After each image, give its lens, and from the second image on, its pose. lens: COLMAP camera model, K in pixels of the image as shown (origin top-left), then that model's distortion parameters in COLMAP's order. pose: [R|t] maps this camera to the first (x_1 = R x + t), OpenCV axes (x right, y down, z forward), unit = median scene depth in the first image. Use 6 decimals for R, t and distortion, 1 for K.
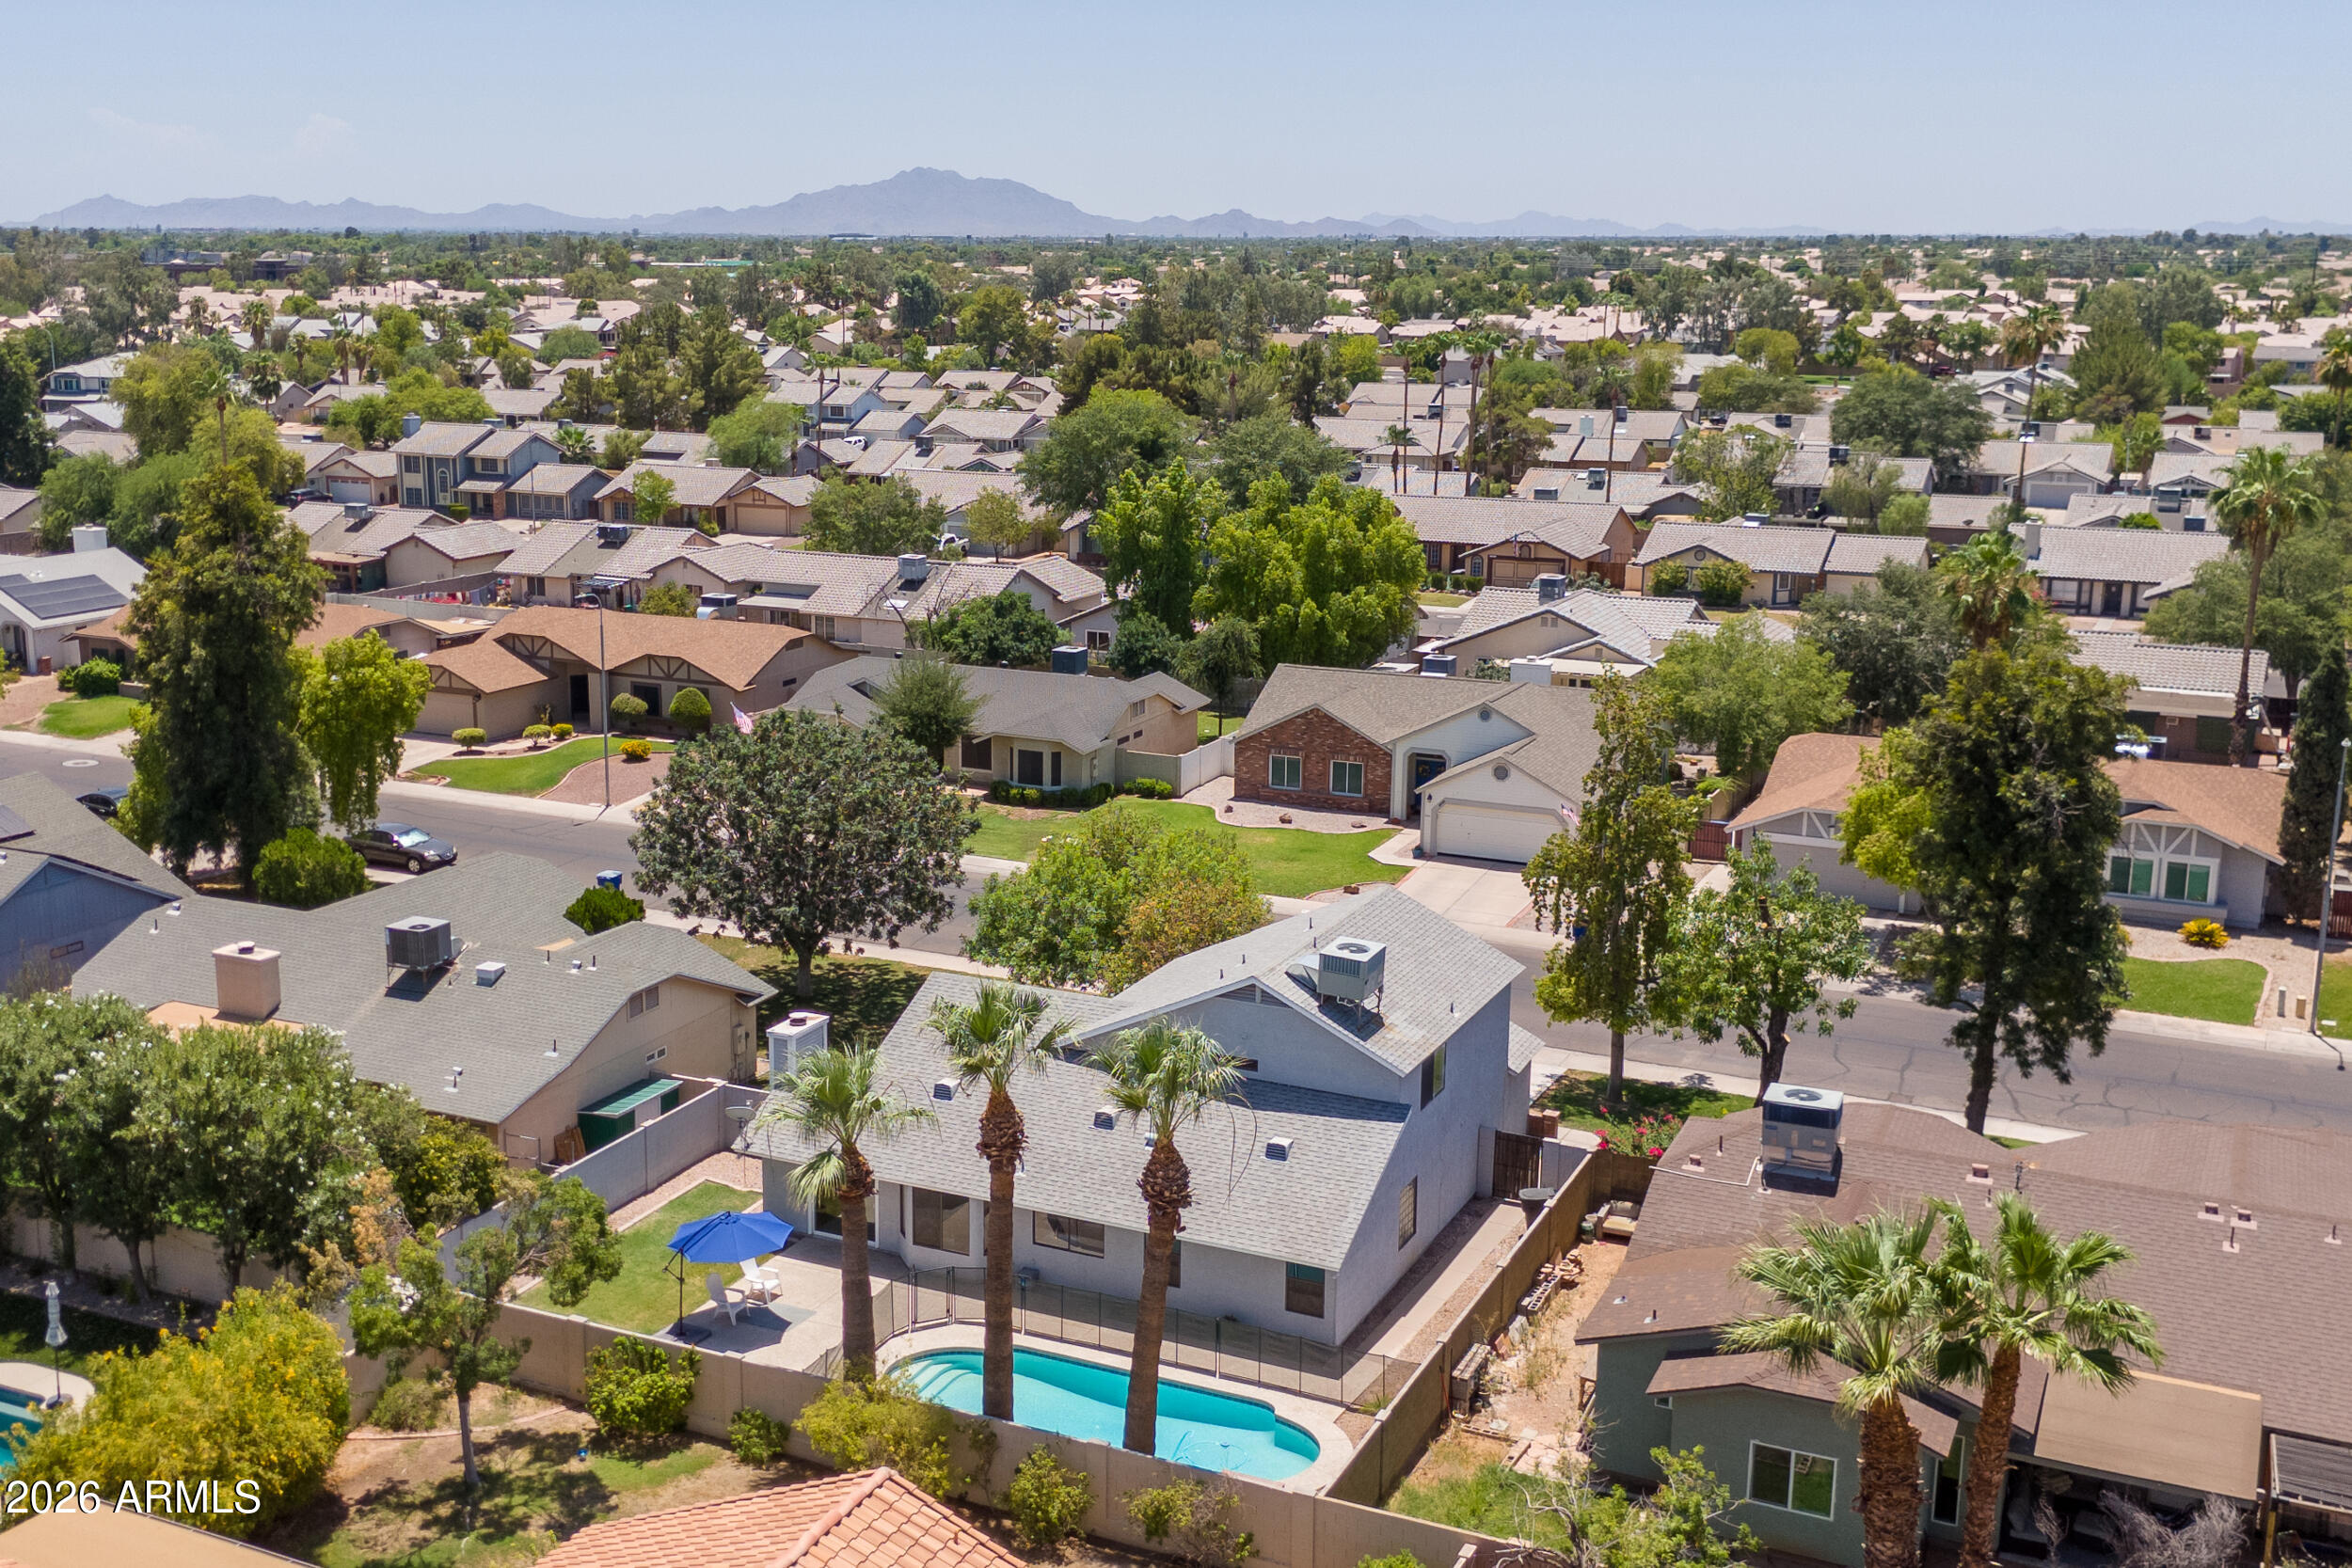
lens RADIAL K [[2474.2, 0, 1062.2], [0, 2474.2, 783.4], [0, 0, 1]] dist [0.162855, -0.388817]
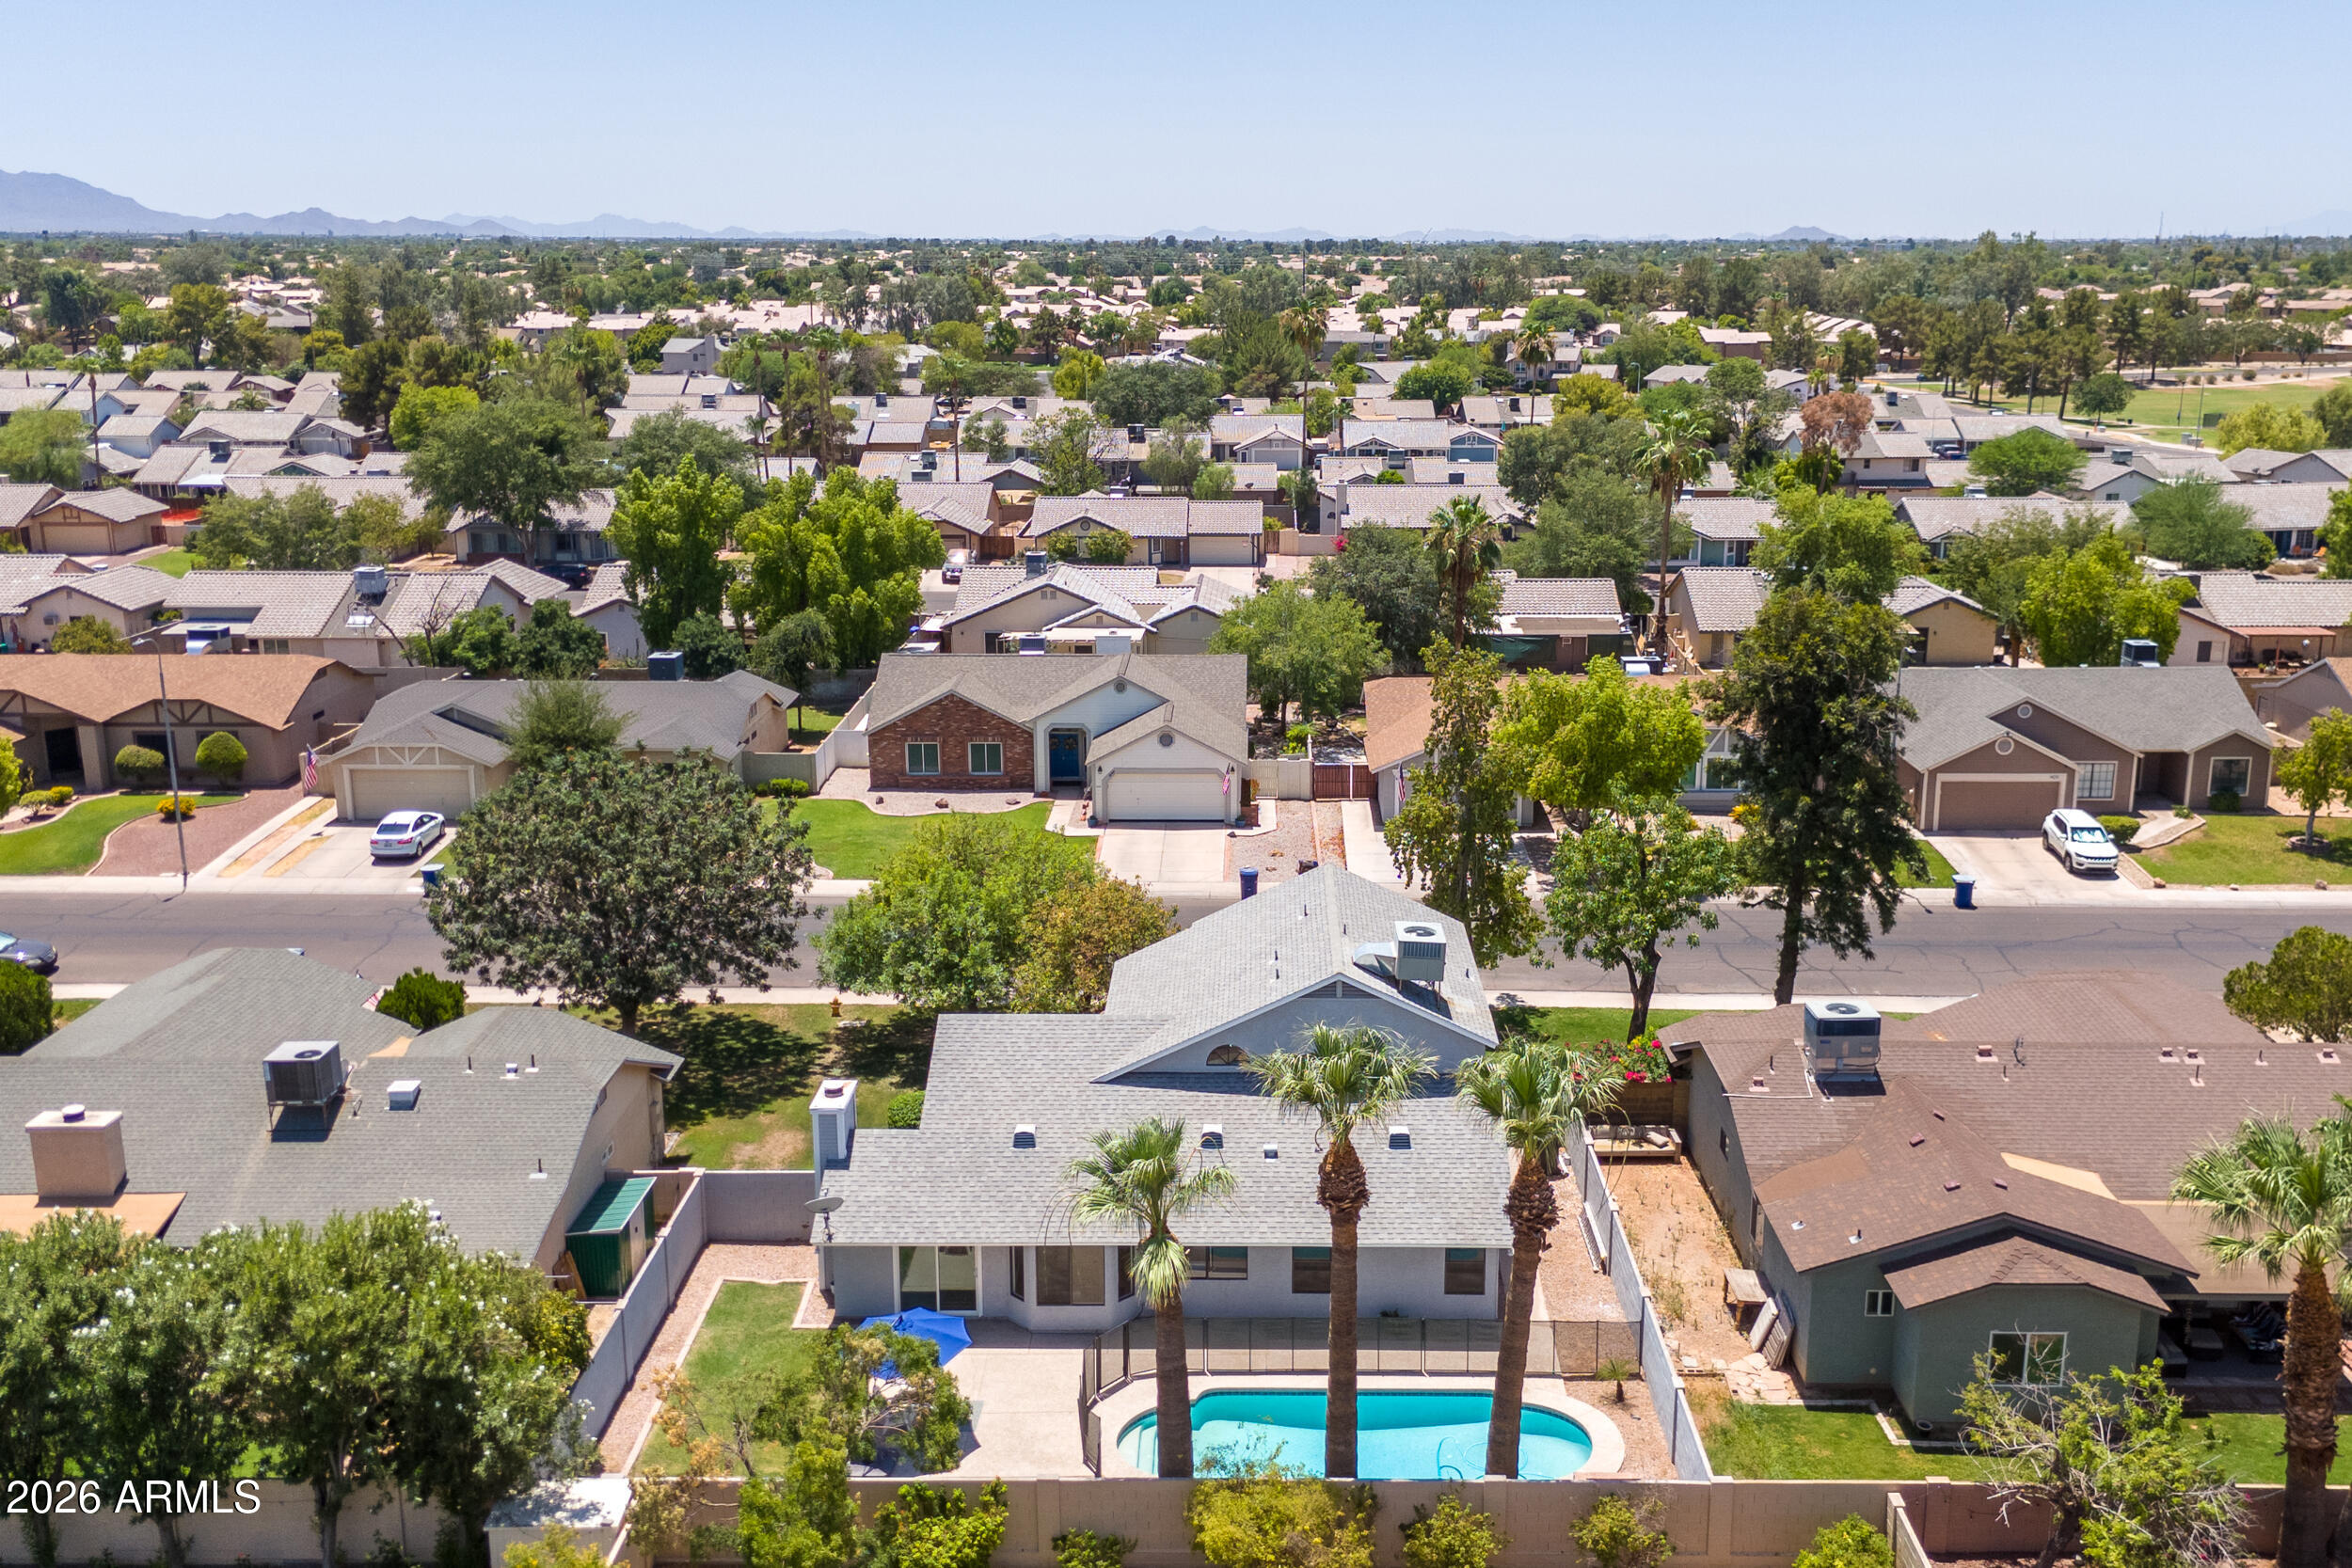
lens RADIAL K [[2191.2, 0, 1248.8], [0, 2191.2, 782.6], [0, 0, 1]] dist [0.114580, -0.197012]
pose [[0.894565, -0.108061, 0.433678, -0.187879], [0.096733, 0.994144, 0.048179, -0.025676], [-0.436344, -0.001149, 0.899779, 0.119888]]
